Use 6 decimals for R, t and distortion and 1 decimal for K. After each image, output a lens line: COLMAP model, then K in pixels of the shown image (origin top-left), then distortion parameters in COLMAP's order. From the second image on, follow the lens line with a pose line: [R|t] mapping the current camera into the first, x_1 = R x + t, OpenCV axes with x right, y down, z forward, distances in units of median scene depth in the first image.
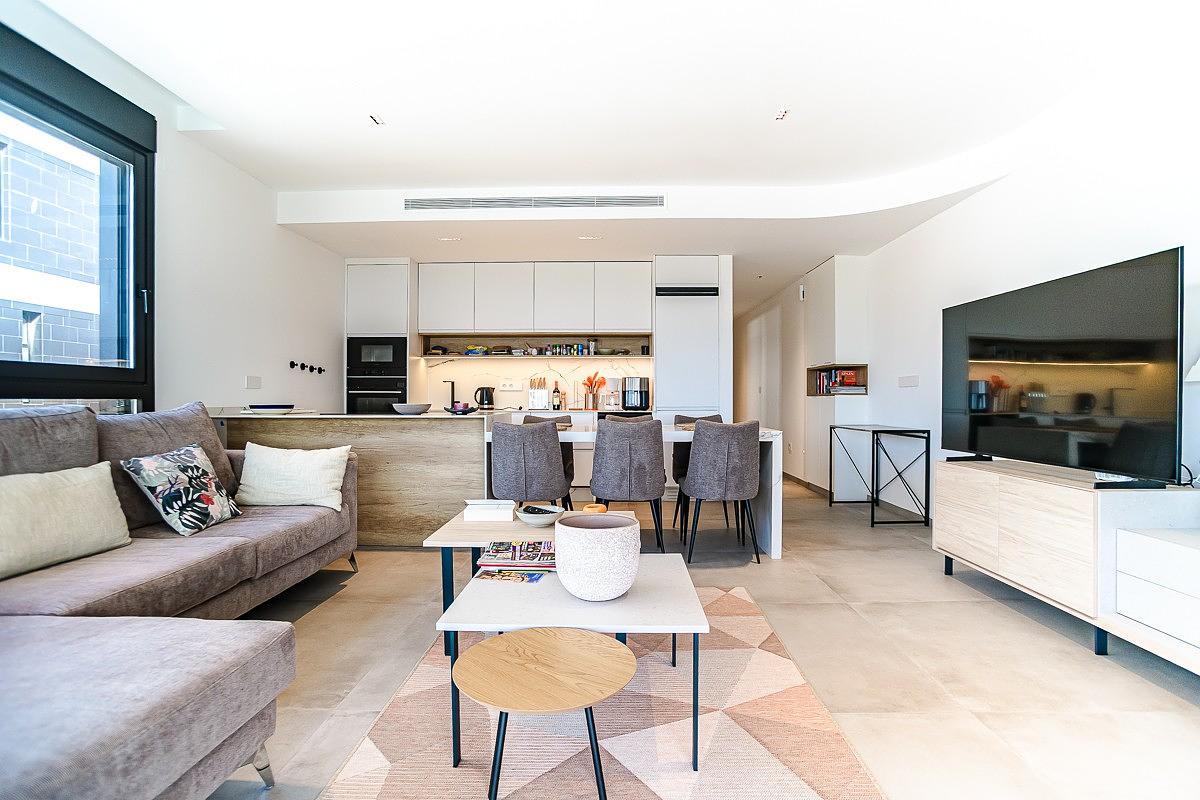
lens RADIAL K [[621.2, 0, 593.5], [0, 621.2, 402.9], [0, 0, 1]] dist [-0.063394, 0.030346]
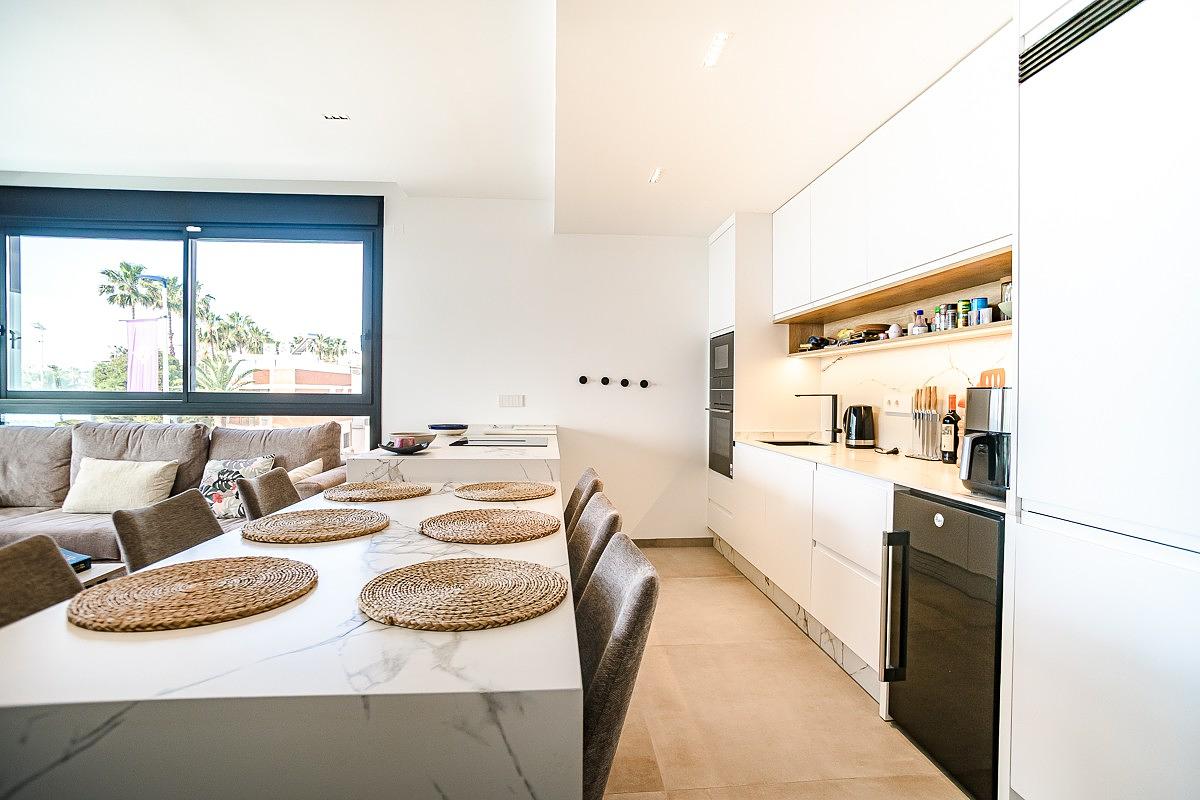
lens RADIAL K [[621.2, 0, 610.0], [0, 621.2, 397.2], [0, 0, 1]] dist [-0.063394, 0.030346]
pose [[0.119115, 0.003686, -0.992874, 0.394852], [-0.011601, 0.999930, 0.002321, -0.034047], [0.992813, 0.011242, 0.119149, 0.831112]]
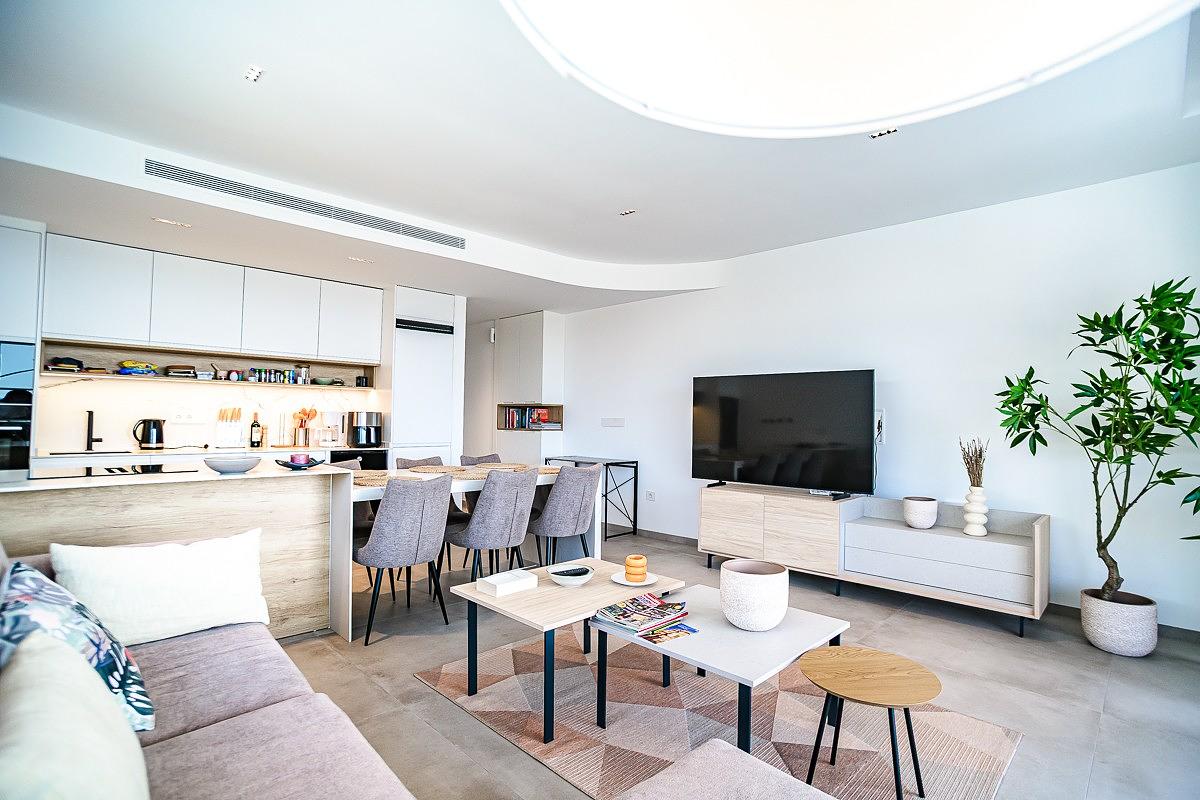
lens RADIAL K [[621.2, 0, 596.5], [0, 621.2, 398.3], [0, 0, 1]] dist [-0.063394, 0.030346]
pose [[0.666916, 0.030938, 0.744490, -0.389006], [-0.011205, 0.999441, -0.031495, -0.036657], [-0.745049, 0.012663, 0.666890, 0.136190]]
